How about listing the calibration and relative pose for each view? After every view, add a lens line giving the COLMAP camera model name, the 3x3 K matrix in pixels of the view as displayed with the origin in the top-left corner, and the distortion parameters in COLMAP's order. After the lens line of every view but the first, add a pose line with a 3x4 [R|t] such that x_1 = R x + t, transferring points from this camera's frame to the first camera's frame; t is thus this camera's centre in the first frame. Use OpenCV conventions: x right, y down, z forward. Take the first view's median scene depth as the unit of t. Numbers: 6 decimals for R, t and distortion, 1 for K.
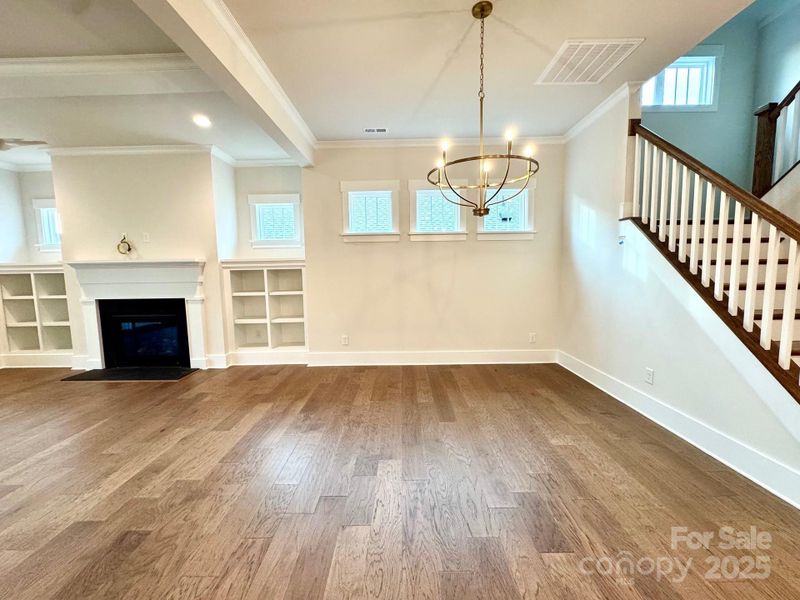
lens RADIAL K [[318.6, 0, 398.5], [0, 318.6, 299.2], [0, 0, 1]] dist [-0.003664, 0.000125]
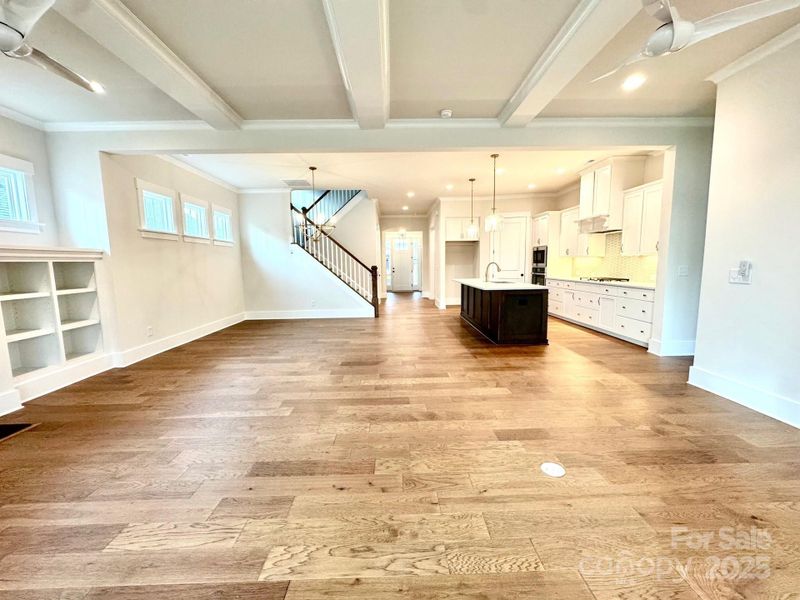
lens RADIAL K [[318.6, 0, 399.1], [0, 318.6, 298.5], [0, 0, 1]] dist [-0.003664, 0.000125]
pose [[-0.030287, -0.094510, 0.995063, -1.247644], [0.110340, 0.989119, 0.097304, 0.012340], [-0.993432, 0.112743, -0.019529, 0.206180]]
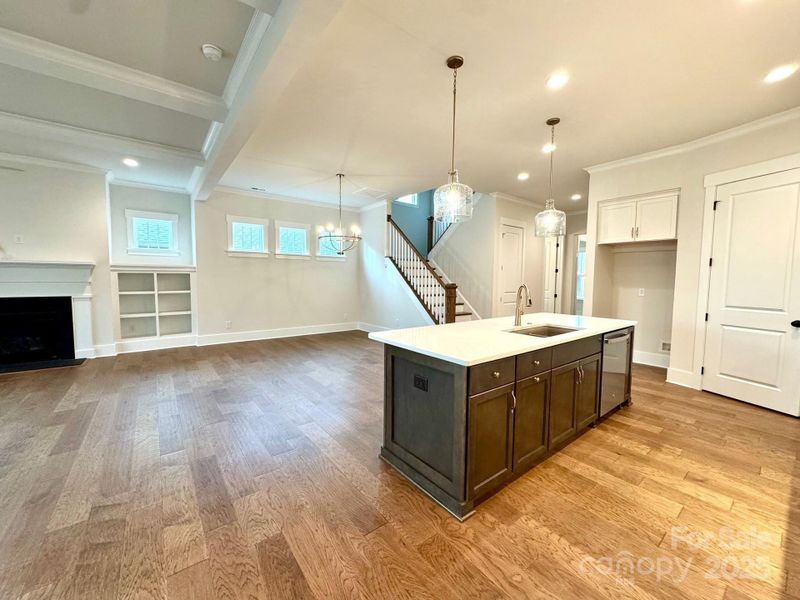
lens RADIAL K [[318.6, 0, 399.3], [0, 318.6, 299.4], [0, 0, 1]] dist [-0.003664, 0.000125]
pose [[0.784971, -0.017690, 0.619280, -0.457494], [0.035710, 0.999222, -0.016722, 0.067976], [-0.618503, 0.035241, 0.784992, -0.601214]]
